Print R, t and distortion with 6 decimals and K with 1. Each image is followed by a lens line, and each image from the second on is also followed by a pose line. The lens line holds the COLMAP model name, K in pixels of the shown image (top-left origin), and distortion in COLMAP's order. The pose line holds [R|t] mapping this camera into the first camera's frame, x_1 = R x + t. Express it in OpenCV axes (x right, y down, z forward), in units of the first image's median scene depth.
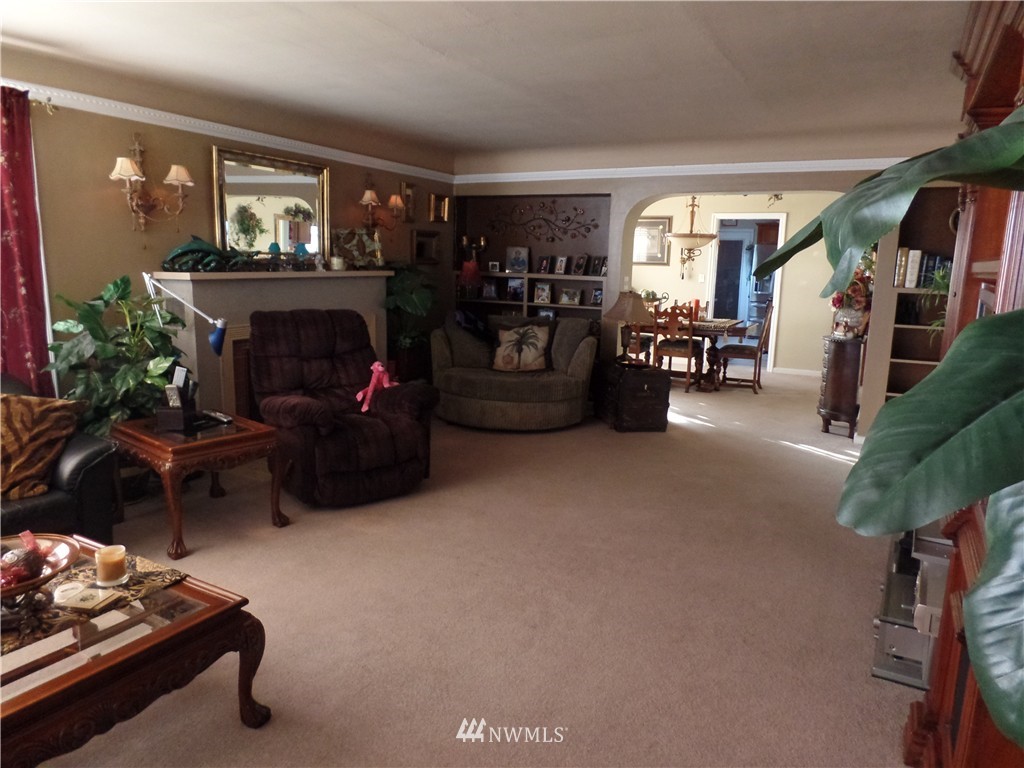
lens RADIAL K [[696.2, 0, 518.1], [0, 696.2, 380.8], [0, 0, 1]] dist [-0.010713, 0.003360]
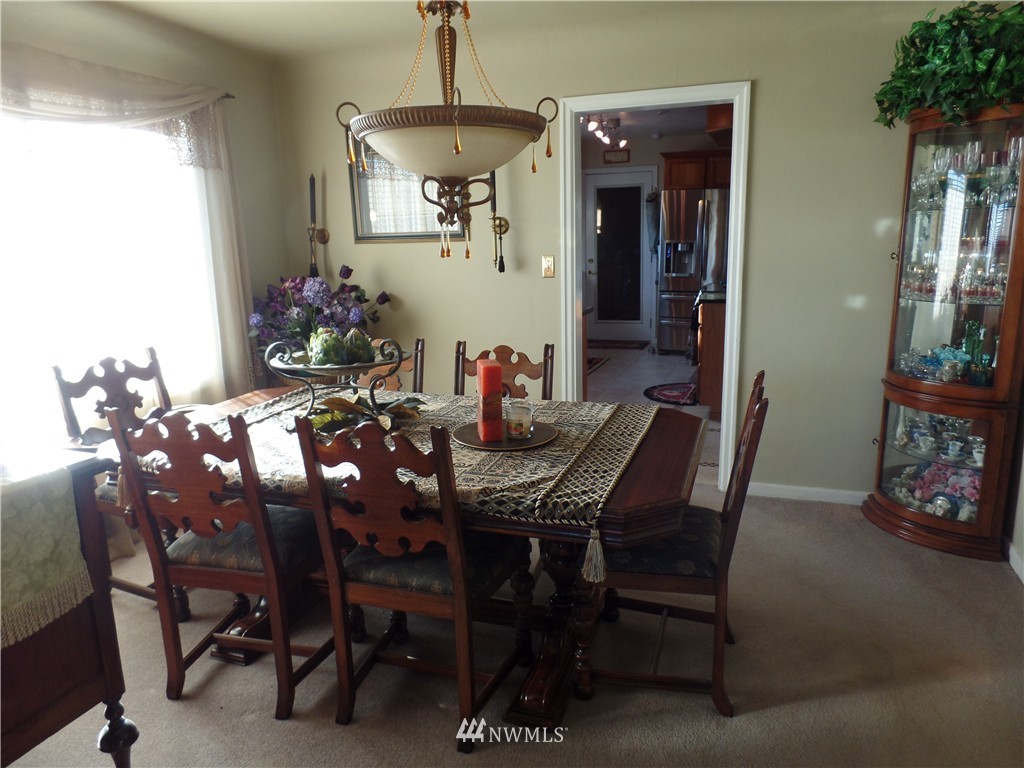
lens RADIAL K [[696.2, 0, 518.1], [0, 696.2, 380.8], [0, 0, 1]] dist [-0.010713, 0.003360]
pose [[0.988708, -0.081062, 0.126040, 0.191665], [0.076881, 0.996327, 0.037700, -0.098688], [-0.128633, -0.027584, 0.991309, 0.610374]]
